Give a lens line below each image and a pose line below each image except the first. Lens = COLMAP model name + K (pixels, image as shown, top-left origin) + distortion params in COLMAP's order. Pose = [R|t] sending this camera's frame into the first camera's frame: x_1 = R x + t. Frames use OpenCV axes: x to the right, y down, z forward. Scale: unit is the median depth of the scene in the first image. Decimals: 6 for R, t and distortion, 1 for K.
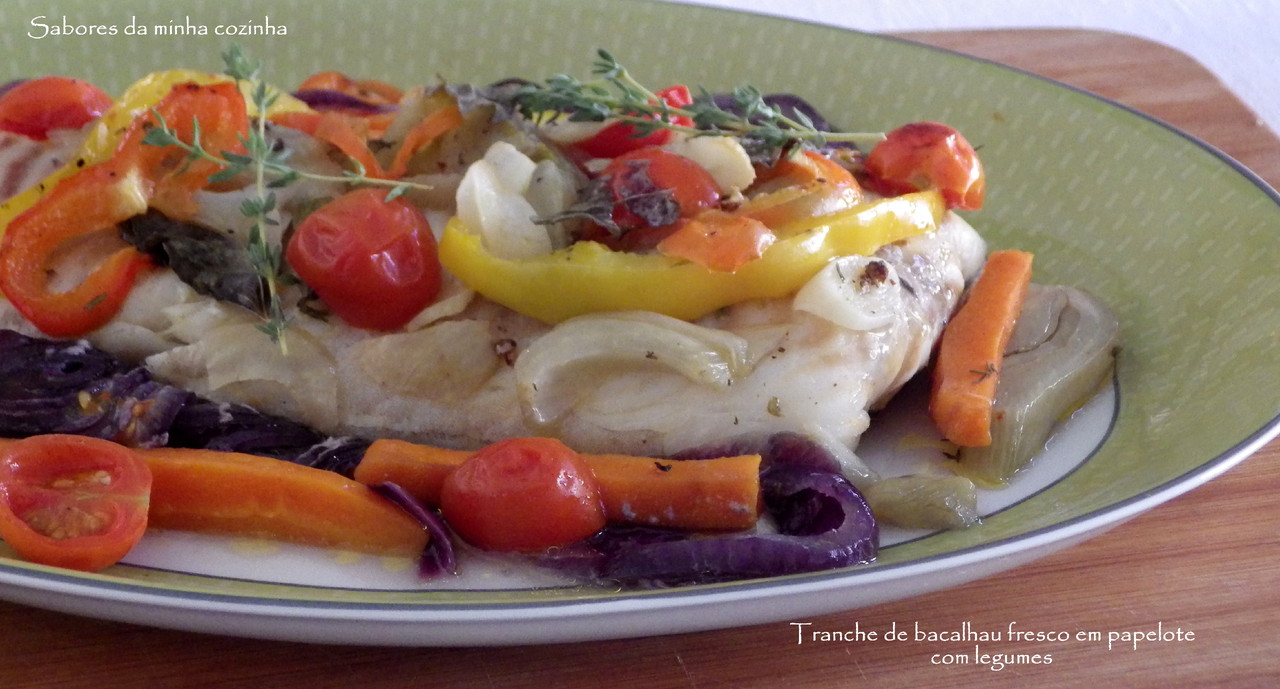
lens RADIAL K [[3245.3, 0, 640.0], [0, 3245.3, 344.5], [0, 0, 1]] dist [-0.006502, -0.437908]
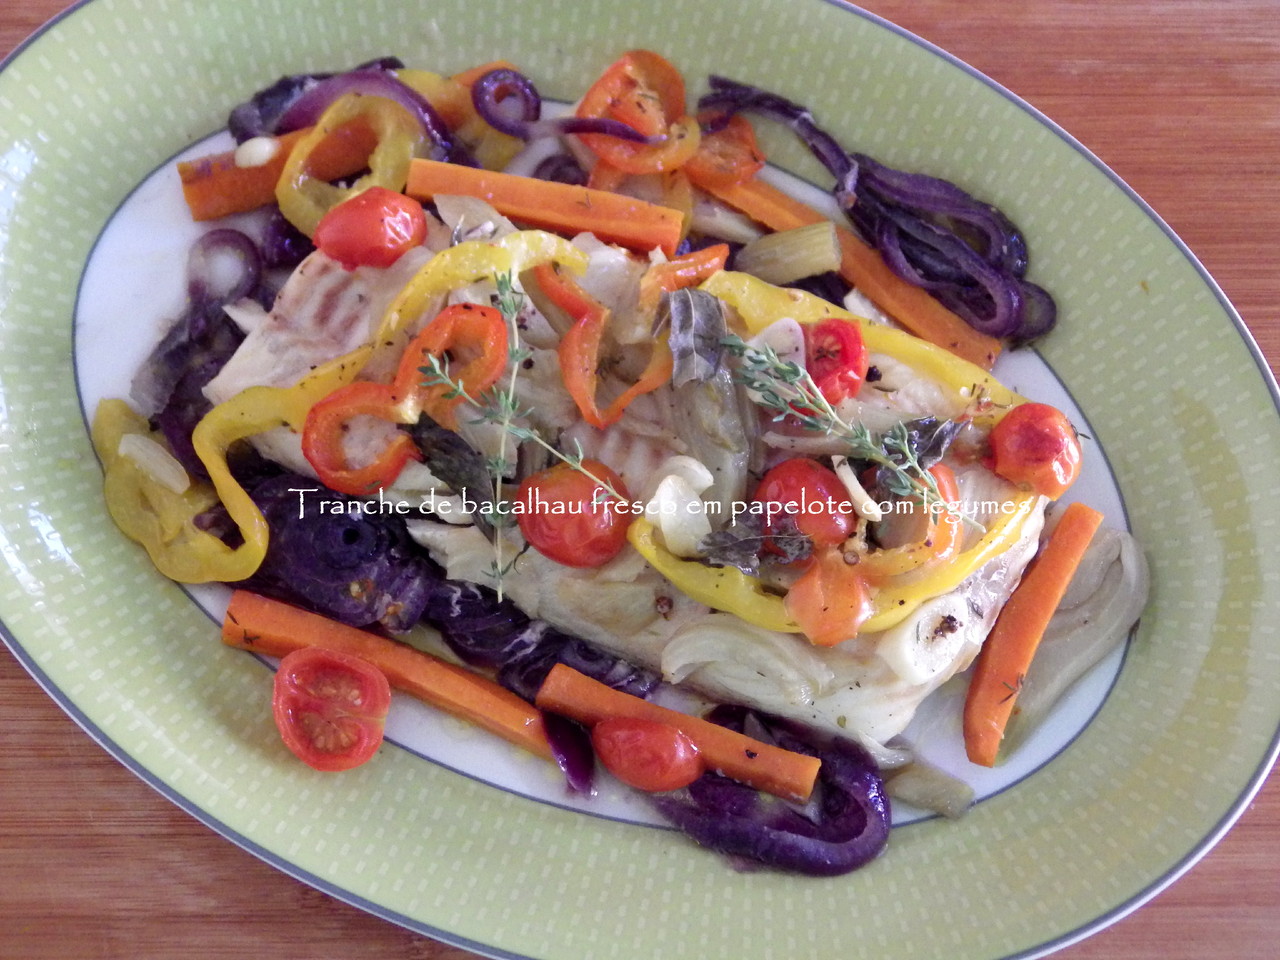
lens RADIAL K [[2708.6, 0, 640.0], [0, 2708.6, 480.0], [0, 0, 1]] dist [0.045730, 0.133827]
pose [[0.974611, 0.220763, -0.037389, -0.020838], [-0.124241, 0.672115, 0.729949, -0.843911], [0.186275, -0.706770, 0.682479, 0.268368]]
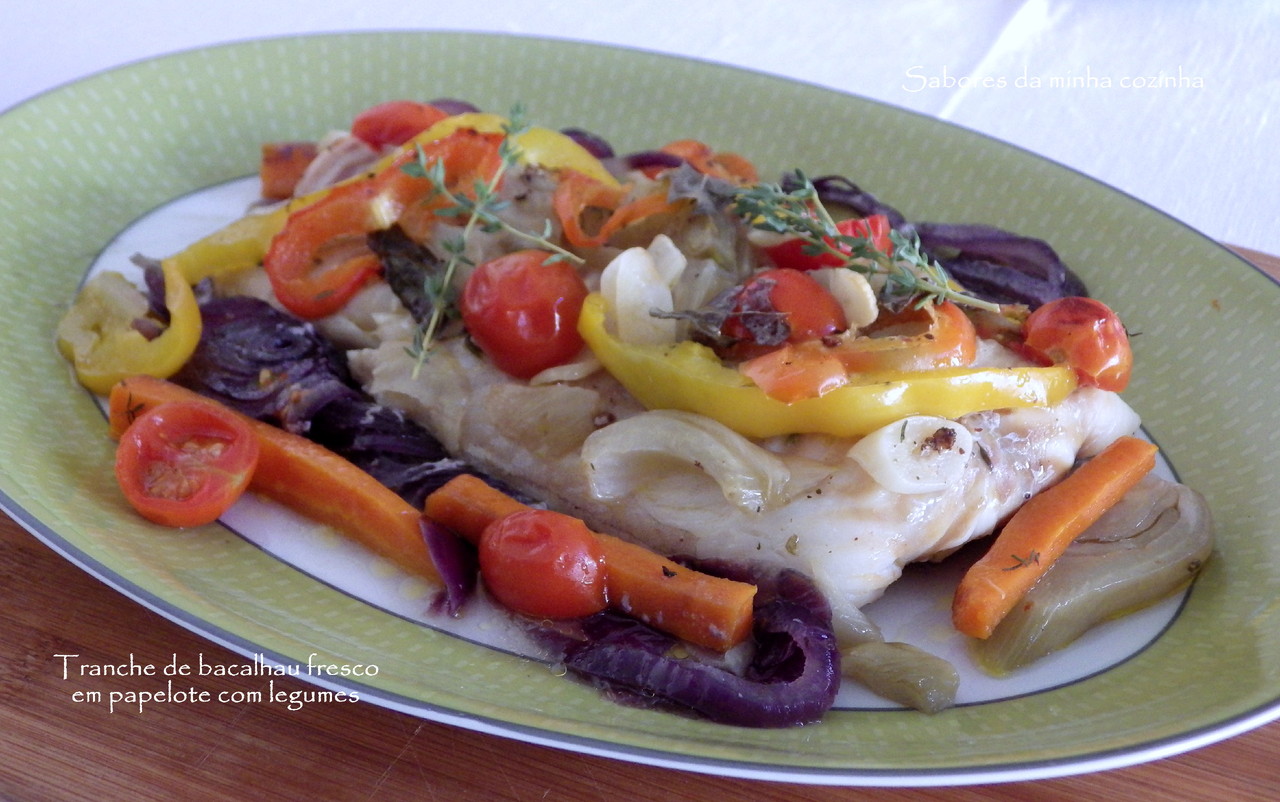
lens RADIAL K [[1774.8, 0, 640.0], [0, 1774.8, 467.6], [0, 0, 1]] dist [-0.017371, -0.036413]
pose [[0.896073, 0.259995, -0.359798, 0.190090], [-0.213466, 0.963041, 0.164272, -0.084777], [0.389210, -0.070395, 0.918455, 0.444184]]
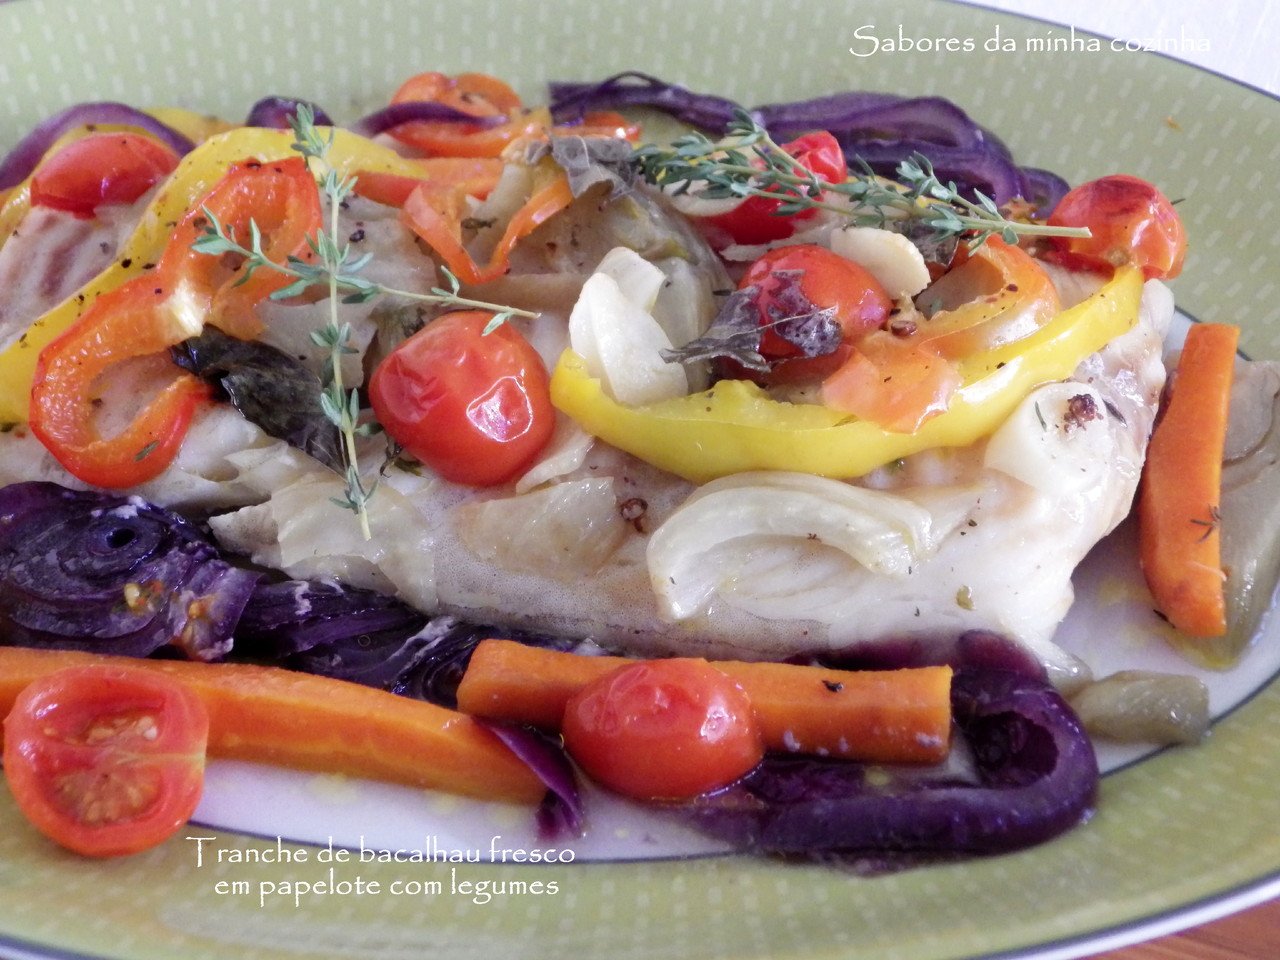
lens RADIAL K [[2149.0, 0, 657.1], [0, 2149.0, 478.8], [0, 0, 1]] dist [-0.025618, -0.138657]
pose [[0.999491, -0.019178, -0.025502, -0.021278], [0.024572, 0.972471, 0.231726, -0.133267], [0.020356, -0.232234, 0.972447, 0.462928]]
